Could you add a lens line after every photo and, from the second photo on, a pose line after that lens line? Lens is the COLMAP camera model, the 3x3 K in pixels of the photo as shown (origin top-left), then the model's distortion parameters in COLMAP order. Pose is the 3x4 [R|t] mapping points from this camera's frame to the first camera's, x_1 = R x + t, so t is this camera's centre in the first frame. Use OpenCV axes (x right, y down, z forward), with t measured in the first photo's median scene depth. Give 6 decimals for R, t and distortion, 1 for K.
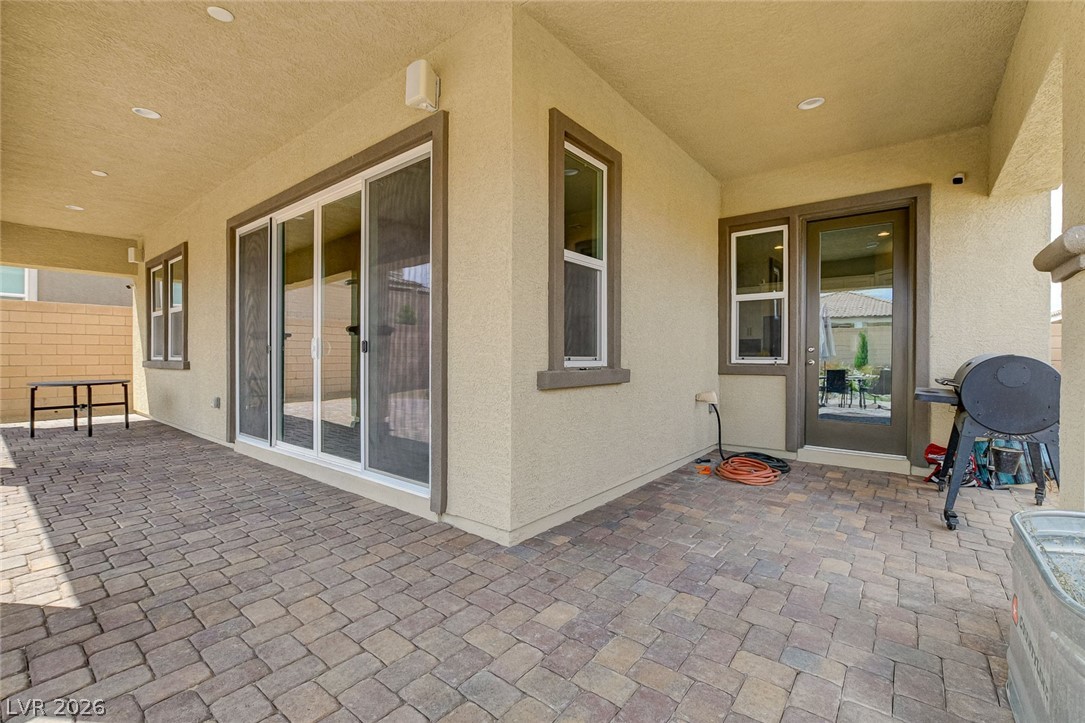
lens RADIAL K [[475.0, 0, 552.1], [0, 475.0, 364.5], [0, 0, 1]] dist [-0.020356, 0.004072]
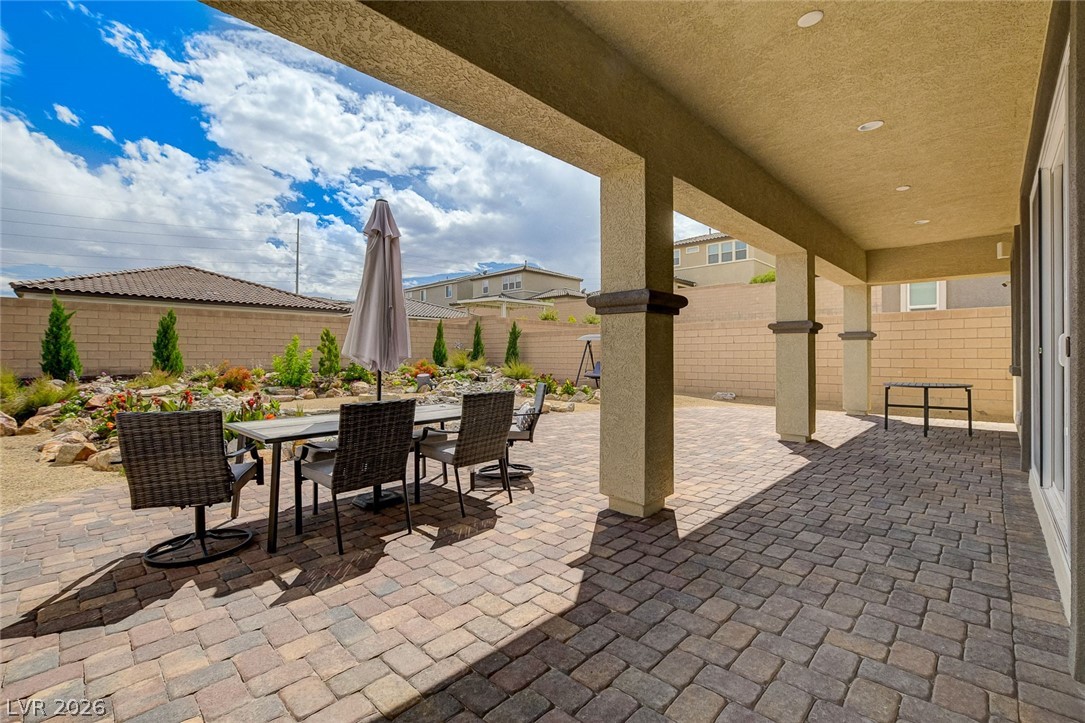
lens RADIAL K [[475.0, 0, 529.2], [0, 475.0, 353.8], [0, 0, 1]] dist [-0.020356, 0.004072]
pose [[-0.121271, -0.011062, -0.992558, 0.325088], [-0.017984, 0.999798, -0.008945, -0.012270], [0.992456, 0.016766, -0.121446, 0.494541]]
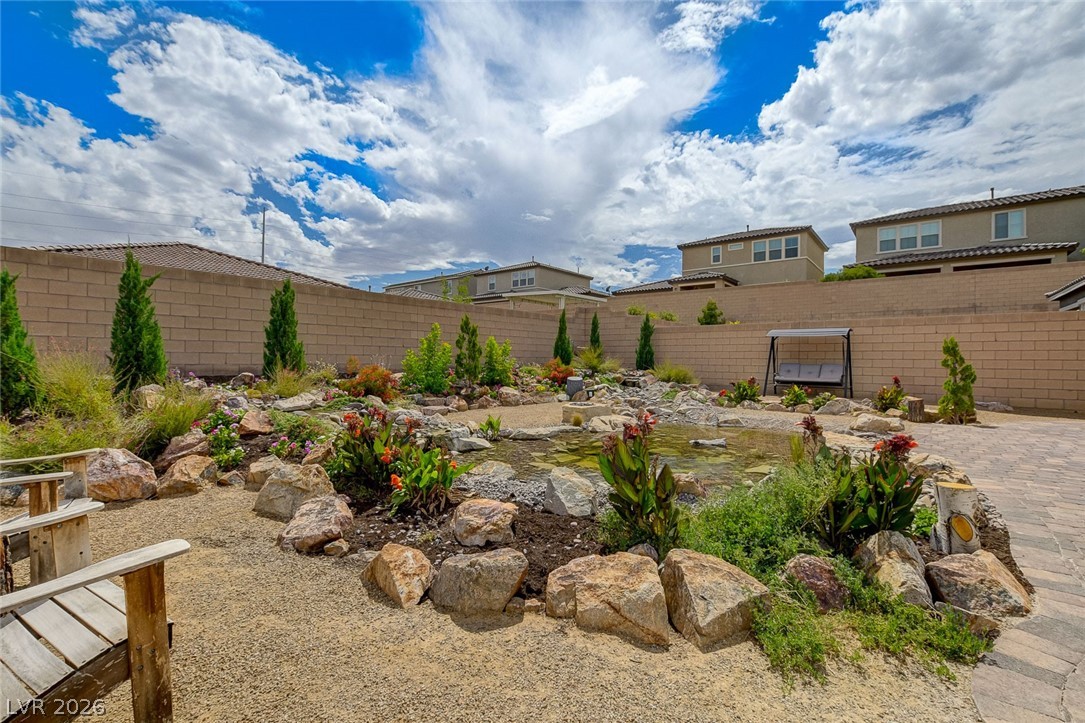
lens RADIAL K [[475.0, 0, 532.2], [0, 475.0, 391.0], [0, 0, 1]] dist [-0.020356, 0.004072]
pose [[0.009462, 0.063749, -0.997921, -0.496237], [-0.028825, 0.997568, 0.063453, 0.046228], [0.999540, 0.028164, 0.011277, -1.432501]]
